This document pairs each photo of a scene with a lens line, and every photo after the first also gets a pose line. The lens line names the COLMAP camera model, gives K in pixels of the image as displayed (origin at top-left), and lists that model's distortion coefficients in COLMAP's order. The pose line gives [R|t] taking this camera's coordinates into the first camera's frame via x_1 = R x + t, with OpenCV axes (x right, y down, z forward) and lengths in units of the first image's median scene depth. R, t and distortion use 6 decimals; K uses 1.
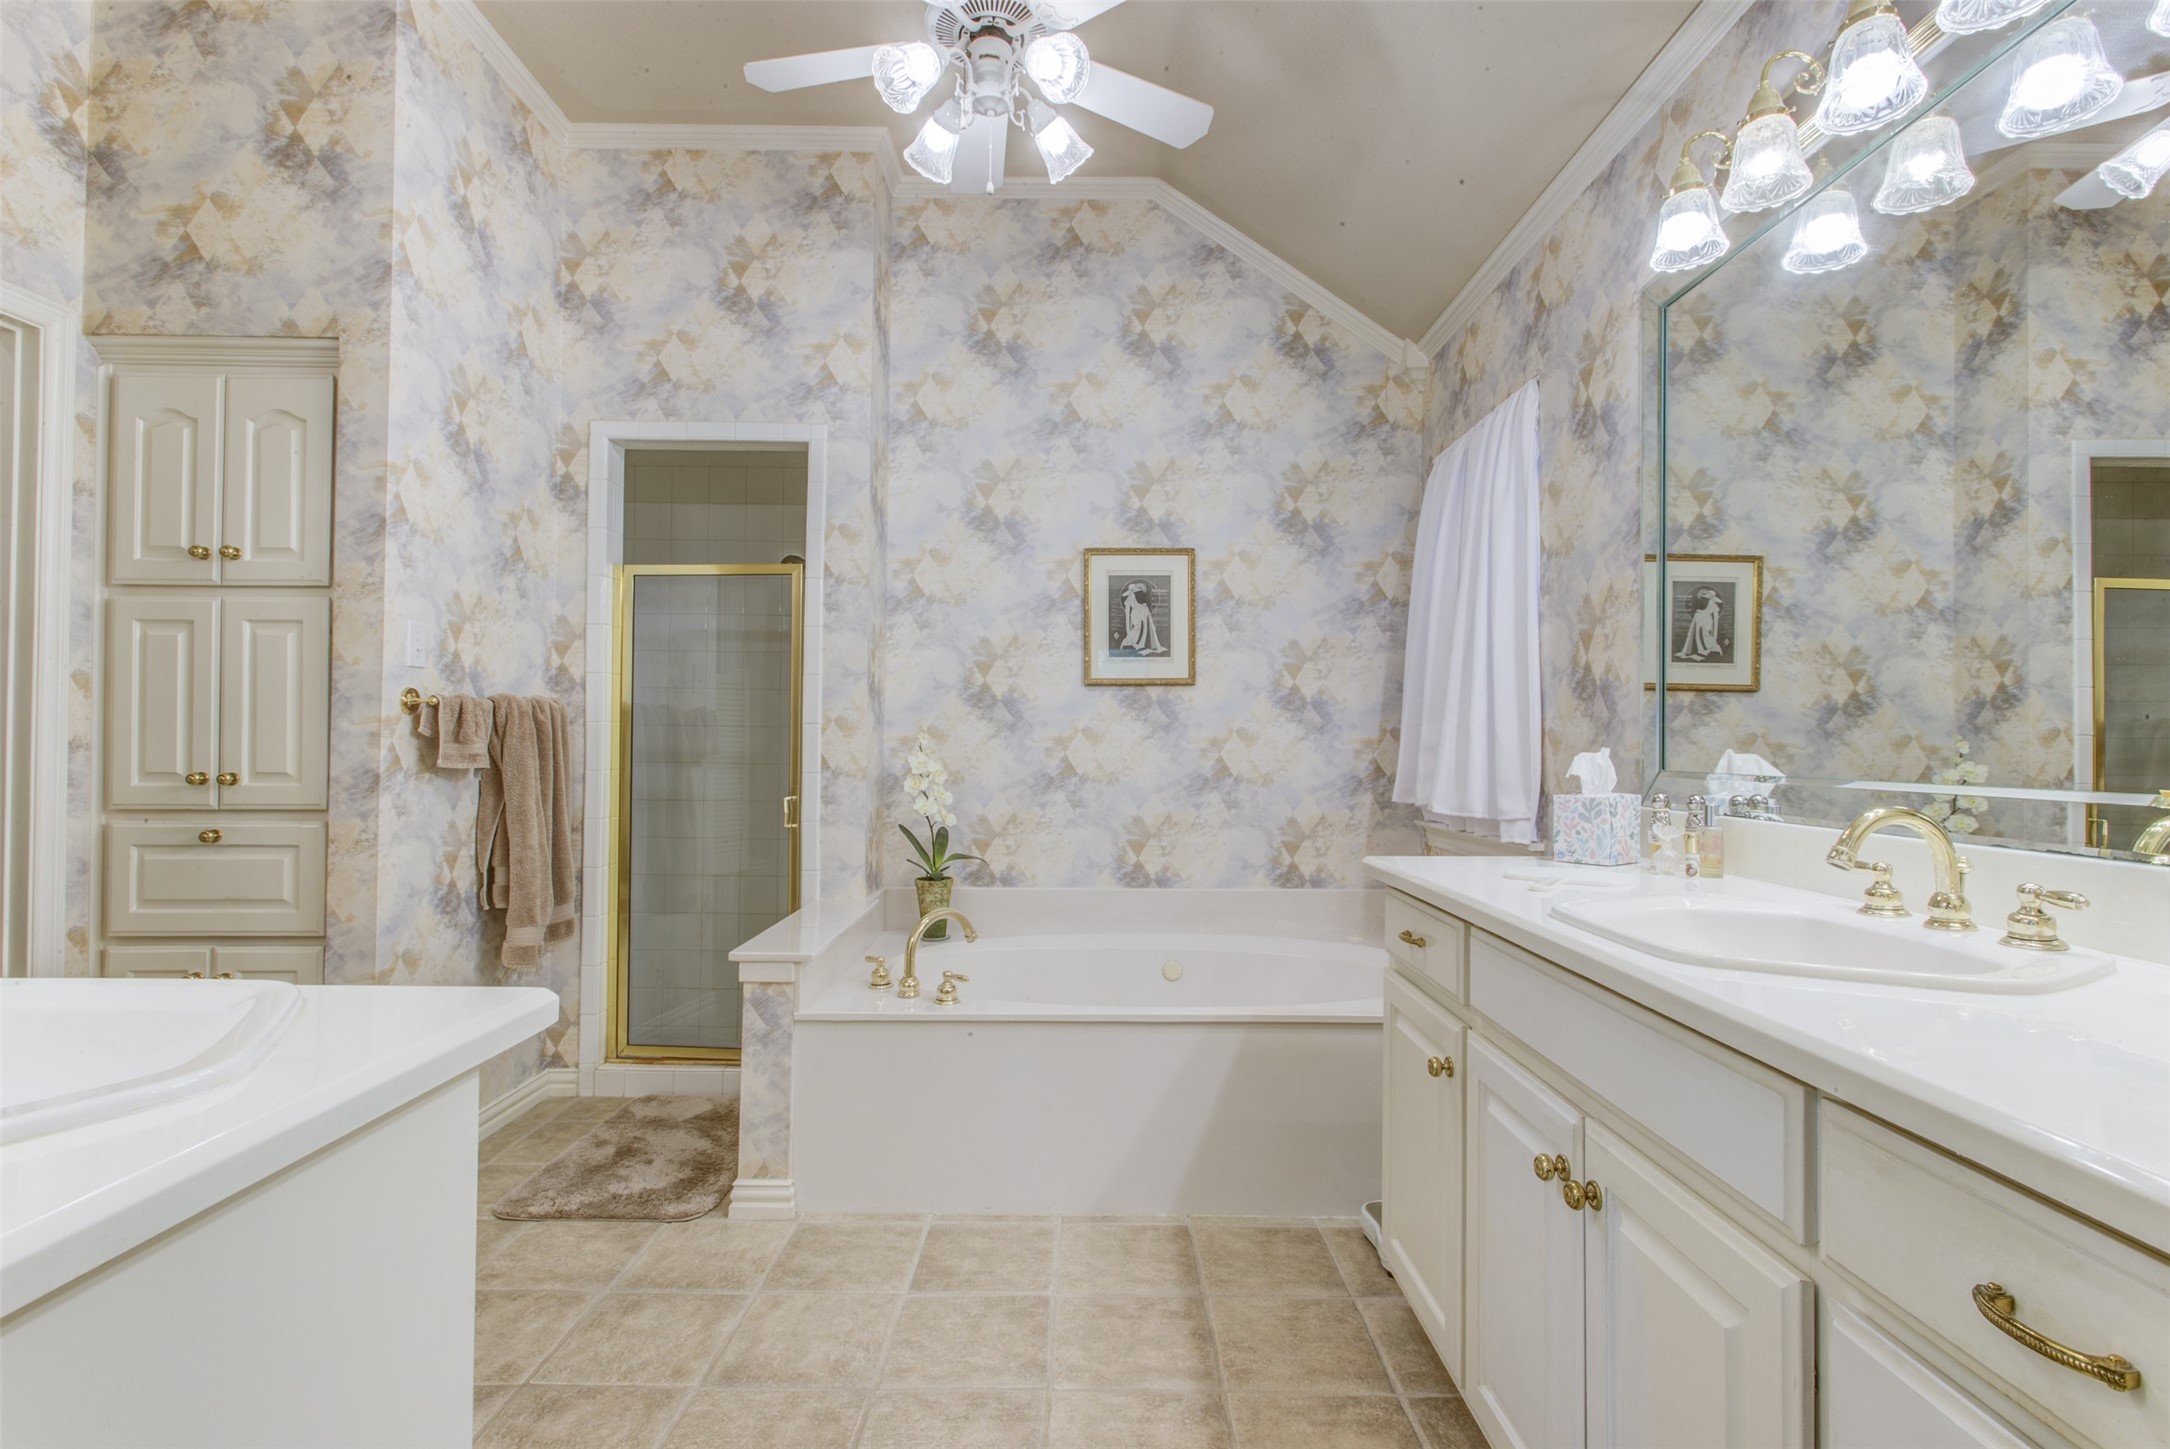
lens RADIAL K [[1013.3, 0, 1096.9], [0, 1013.3, 729.3], [0, 0, 1]] dist [0.005233, 0.000690]
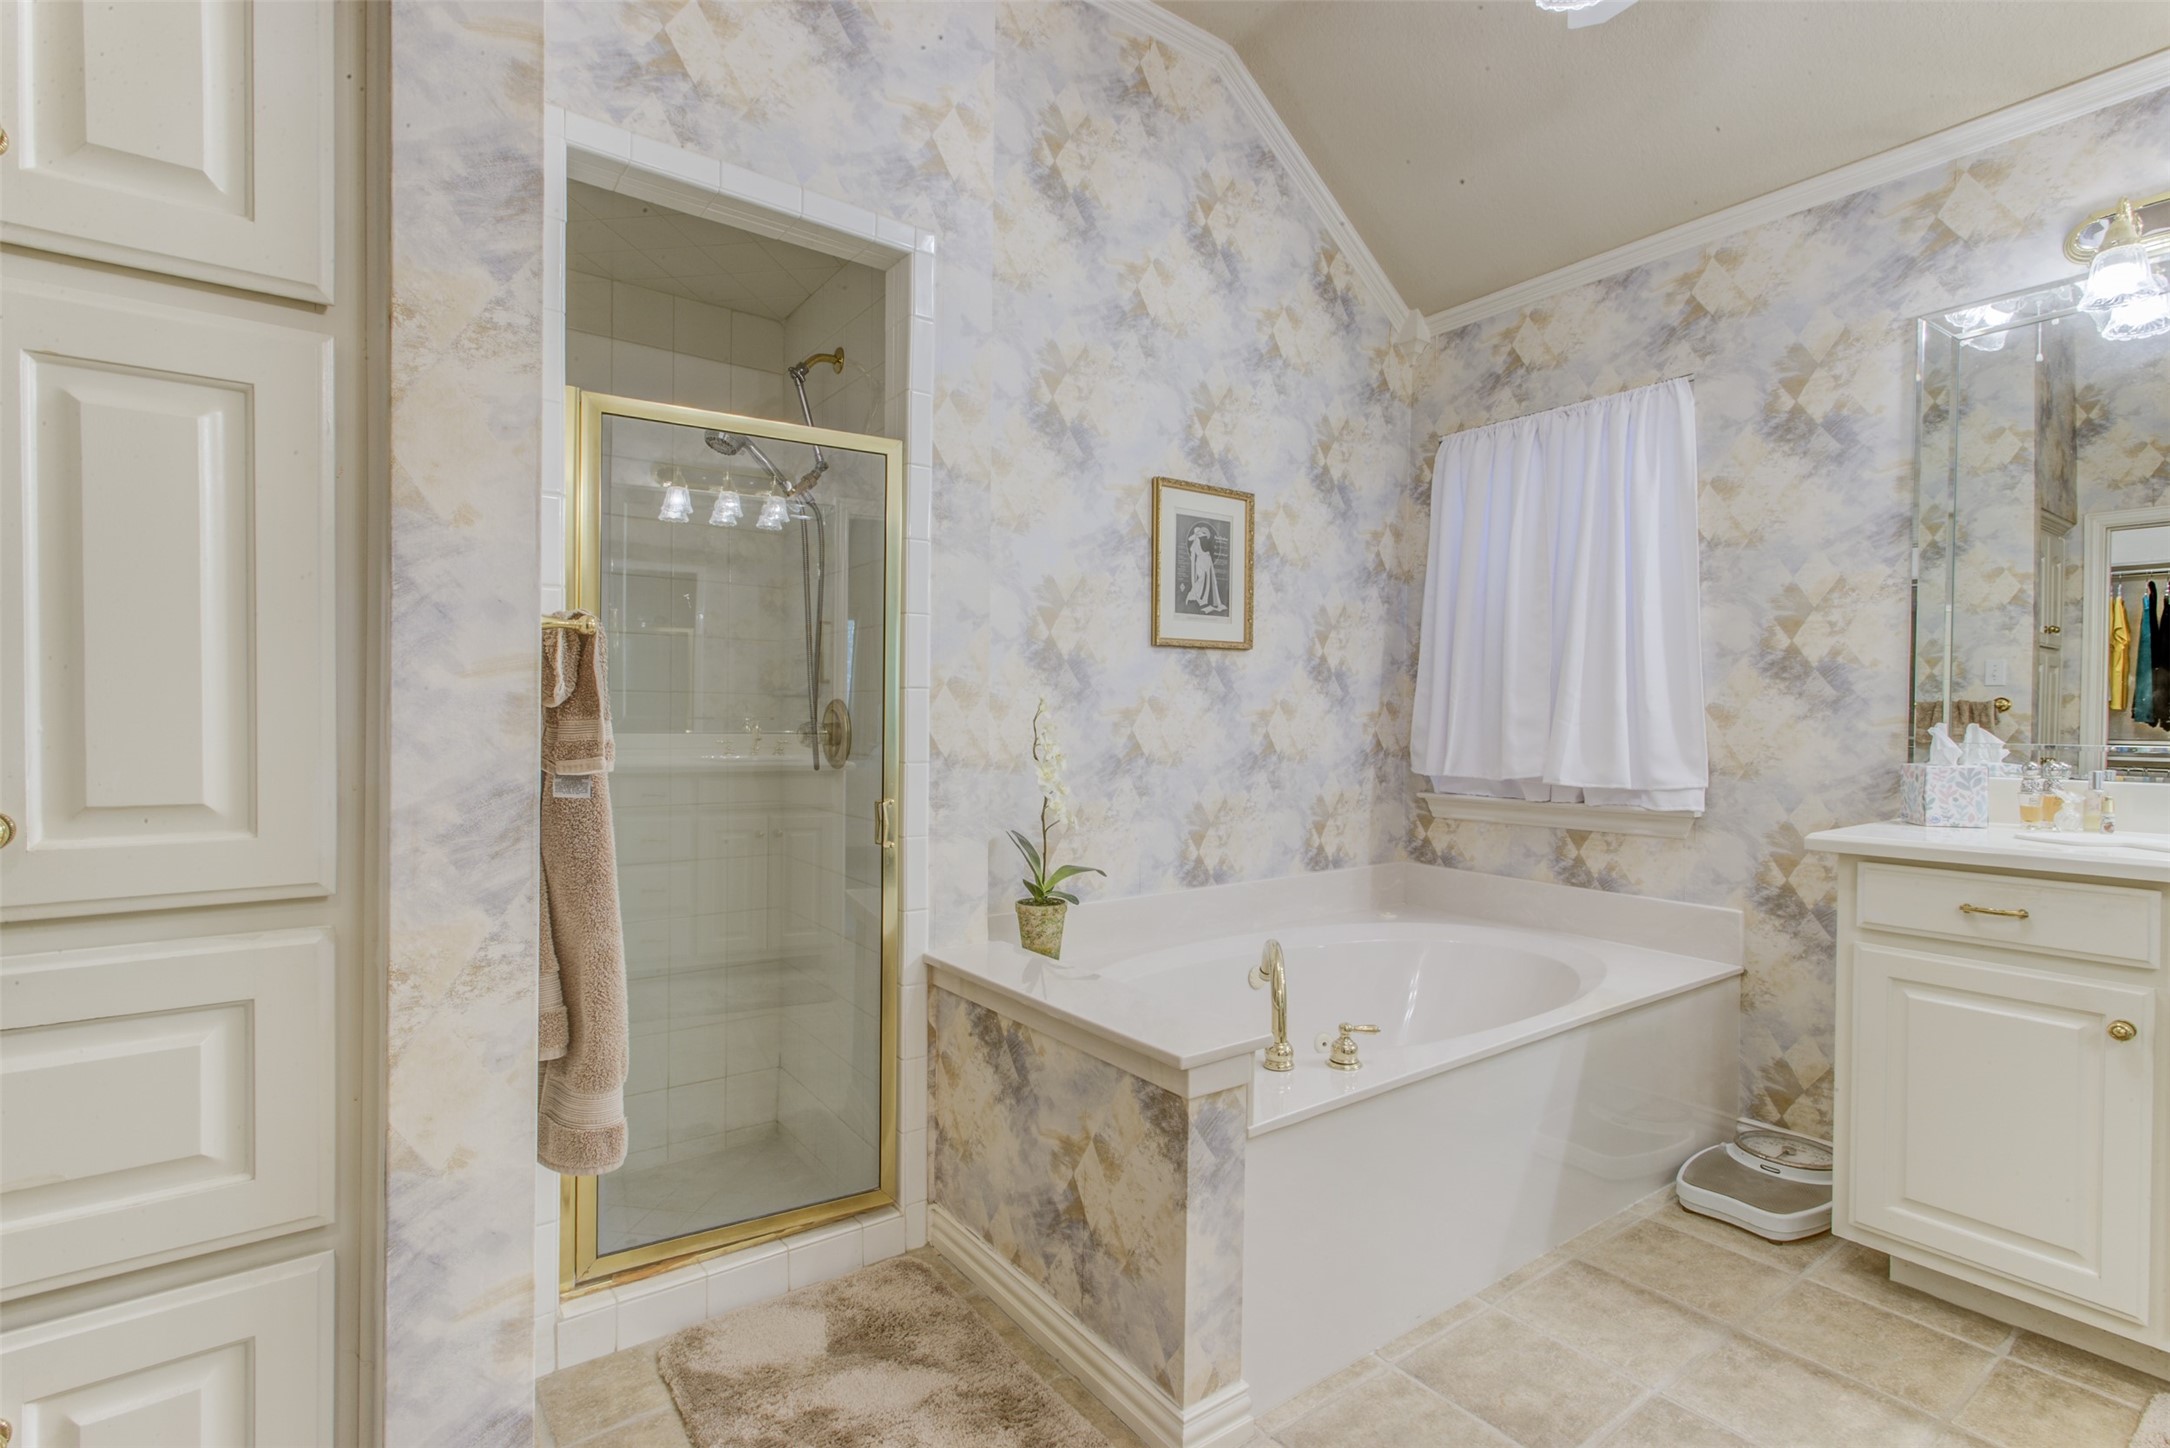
lens RADIAL K [[1013.3, 0, 1089.5], [0, 1013.3, 728.0], [0, 0, 1]] dist [0.005233, 0.000690]
pose [[0.807261, -0.007220, 0.590151, -0.534031], [-0.009845, 0.999621, 0.025696, 0.002314], [-0.590113, -0.026554, 0.806884, 0.370976]]
